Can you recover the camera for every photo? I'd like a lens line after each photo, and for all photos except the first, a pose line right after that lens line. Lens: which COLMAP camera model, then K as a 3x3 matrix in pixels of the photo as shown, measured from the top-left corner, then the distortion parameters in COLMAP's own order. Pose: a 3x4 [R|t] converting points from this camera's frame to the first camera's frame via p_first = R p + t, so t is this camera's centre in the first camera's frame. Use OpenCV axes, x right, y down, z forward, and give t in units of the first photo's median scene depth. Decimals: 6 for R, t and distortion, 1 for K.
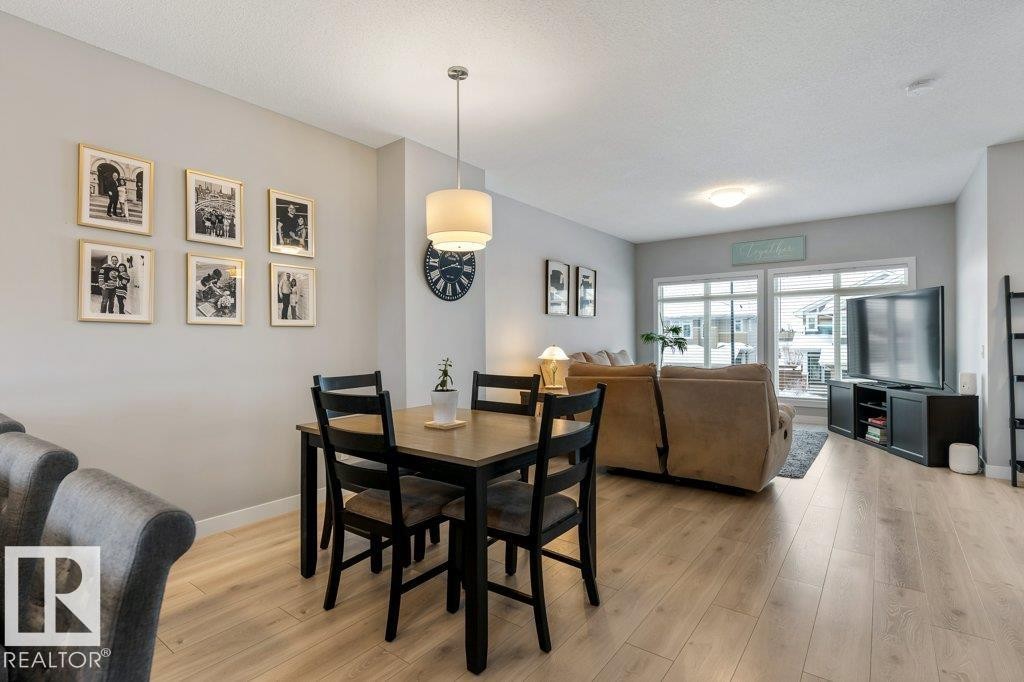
lens RADIAL K [[509.3, 0, 508.6], [0, 509.3, 340.6], [0, 0, 1]] dist [0.004318, 0.000991]
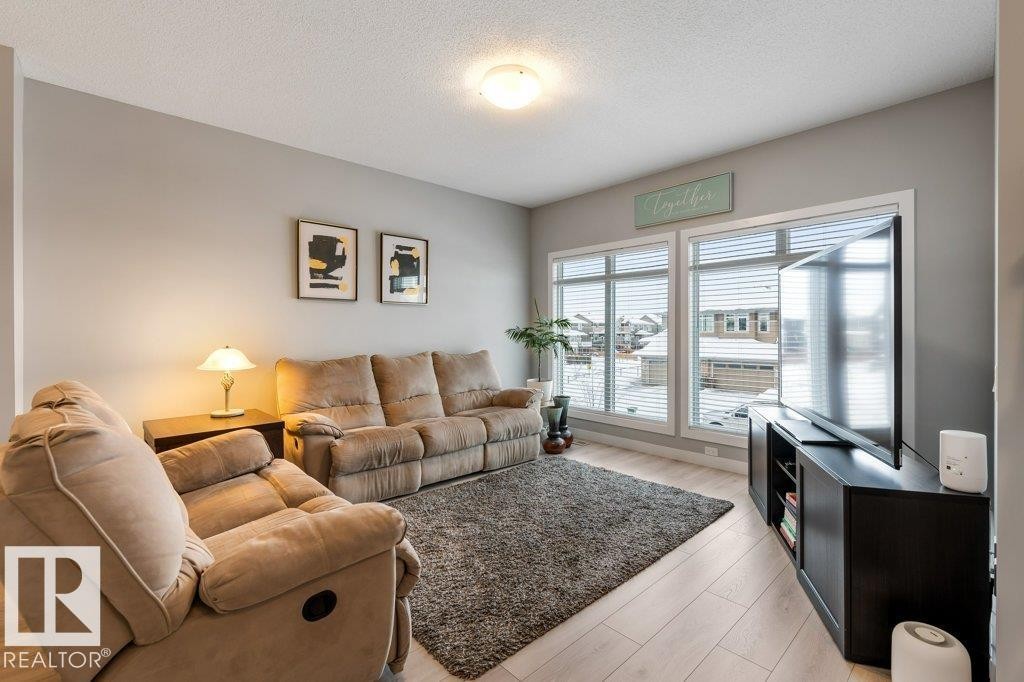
lens RADIAL K [[460.5, 0, 514.3], [0, 460.5, 333.7], [0, 0, 1]] dist [0.002337, -0.002189]
pose [[0.983456, 0.007190, -0.181005, 0.403160], [-0.006766, 0.999973, 0.002959, -0.007929], [0.181022, -0.001685, 0.983478, 0.377504]]
